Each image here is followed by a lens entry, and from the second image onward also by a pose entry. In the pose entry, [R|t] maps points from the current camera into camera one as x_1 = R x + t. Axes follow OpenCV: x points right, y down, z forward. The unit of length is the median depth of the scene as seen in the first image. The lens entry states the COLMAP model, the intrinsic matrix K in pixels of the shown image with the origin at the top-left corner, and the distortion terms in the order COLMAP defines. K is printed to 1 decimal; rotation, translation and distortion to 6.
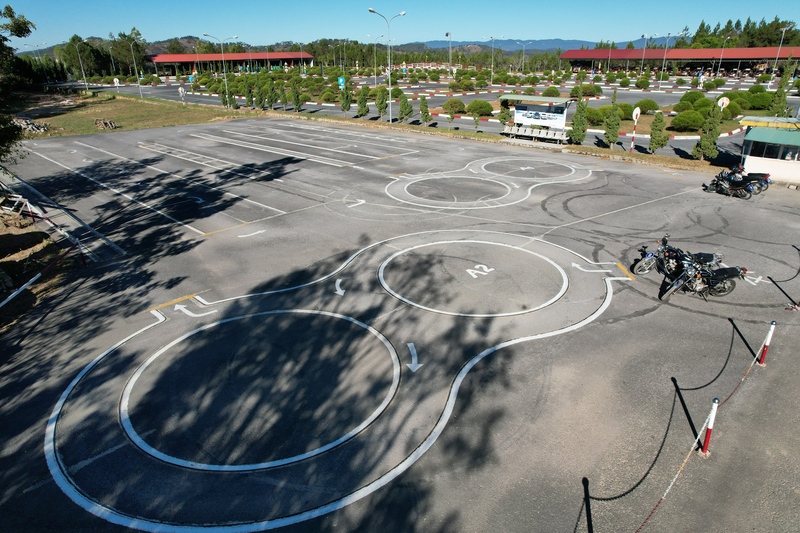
lens RADIAL K [[510.7, 0, 399.2], [0, 510.7, 268.6], [0, 0, 1]] dist [-0.045459, 0.031430]
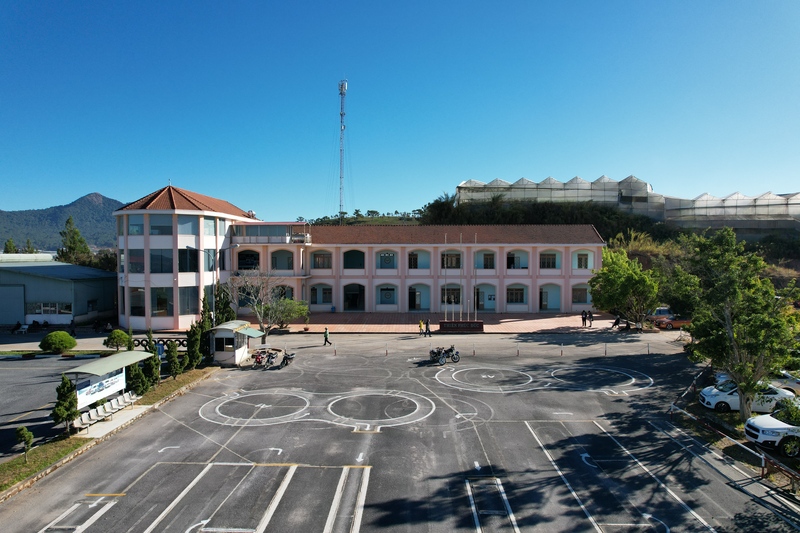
lens RADIAL K [[510.7, 0, 398.7], [0, 510.7, 267.5], [0, 0, 1]] dist [-0.045459, 0.031430]
pose [[-0.685939, -0.012047, 0.727559, -0.621380], [0.292281, 0.911096, 0.290648, -0.618215], [-0.666378, 0.412019, -0.621435, 1.247663]]
